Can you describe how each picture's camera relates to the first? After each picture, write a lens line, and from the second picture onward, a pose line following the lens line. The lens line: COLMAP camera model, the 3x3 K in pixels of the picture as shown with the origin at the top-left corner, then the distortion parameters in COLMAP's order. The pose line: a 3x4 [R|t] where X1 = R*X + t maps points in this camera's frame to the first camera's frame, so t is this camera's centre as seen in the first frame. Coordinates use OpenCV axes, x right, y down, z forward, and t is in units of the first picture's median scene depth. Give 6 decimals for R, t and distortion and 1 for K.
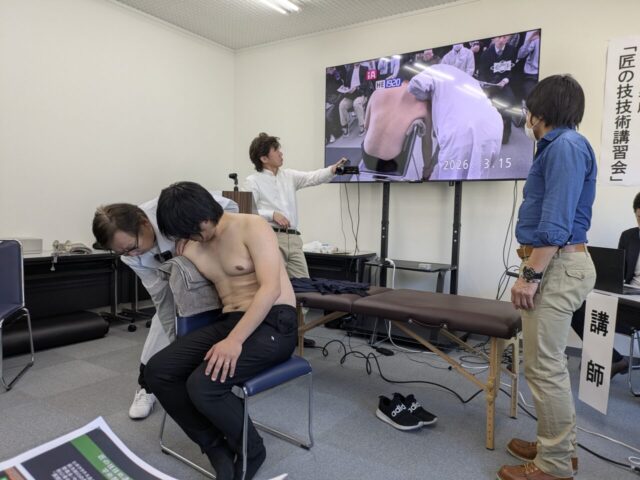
lens RADIAL K [[463.3, 0, 329.7], [0, 463.3, 242.8], [0, 0, 1]] dist [0.003024, 0.000155]
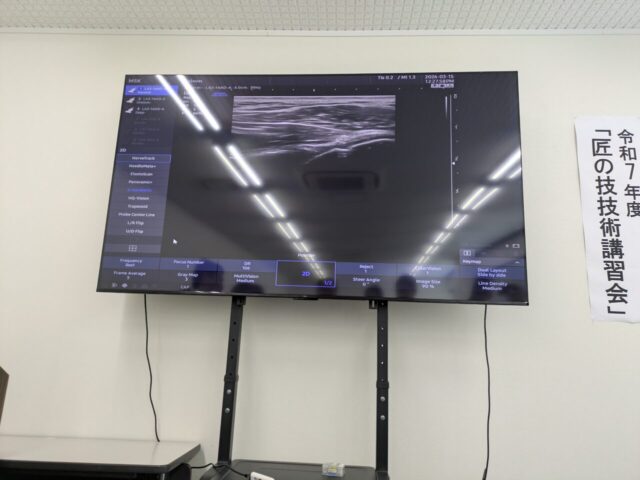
lens RADIAL K [[463.9, 0, 316.9], [0, 463.9, 246.1], [0, 0, 1]] dist [0.037943, -0.023220]
pose [[0.871839, 0.123781, 0.473893, -0.094246], [0.017540, 0.959028, -0.282768, -0.068443], [-0.489478, 0.254841, 0.833947, 0.931422]]
